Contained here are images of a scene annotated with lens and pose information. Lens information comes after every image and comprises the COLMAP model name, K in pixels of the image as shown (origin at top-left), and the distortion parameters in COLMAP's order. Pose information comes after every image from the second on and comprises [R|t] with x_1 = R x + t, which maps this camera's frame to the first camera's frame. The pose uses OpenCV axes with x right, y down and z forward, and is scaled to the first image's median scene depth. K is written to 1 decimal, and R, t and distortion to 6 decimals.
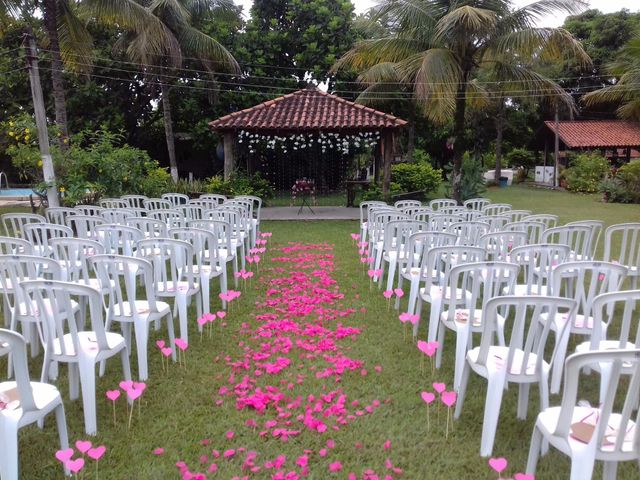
lens RADIAL K [[839.0, 0, 320.0], [0, 839.0, 240.0], [0, 0, 1]] dist [-0.152864, -0.005587]
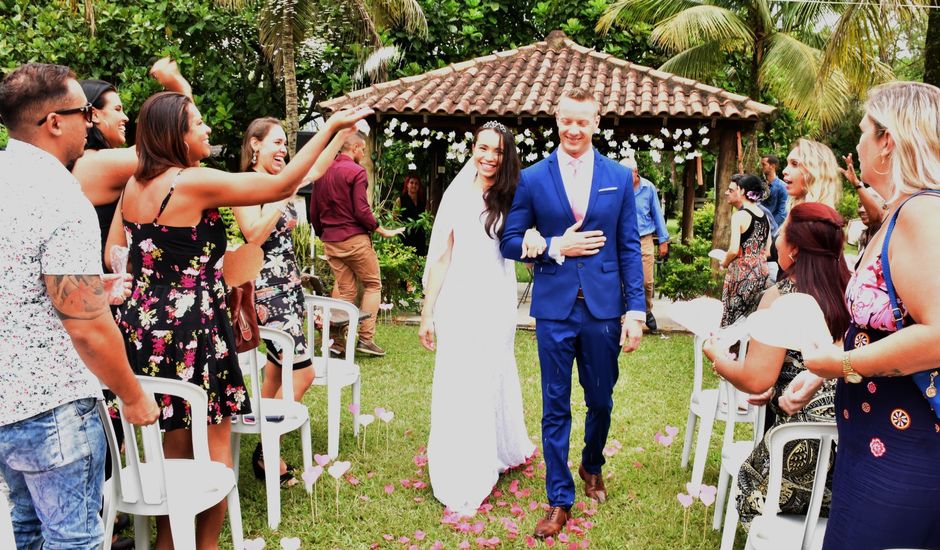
lens RADIAL K [[833.8, 0, 470.0], [0, 833.8, 275.0], [0, 0, 1]] dist [-0.005860, -0.001050]
pose [[0.990841, 0.037532, -0.129717, 0.007623], [-0.037751, 0.999287, 0.000775, -0.049490], [0.129653, 0.004129, 0.991551, 0.560196]]
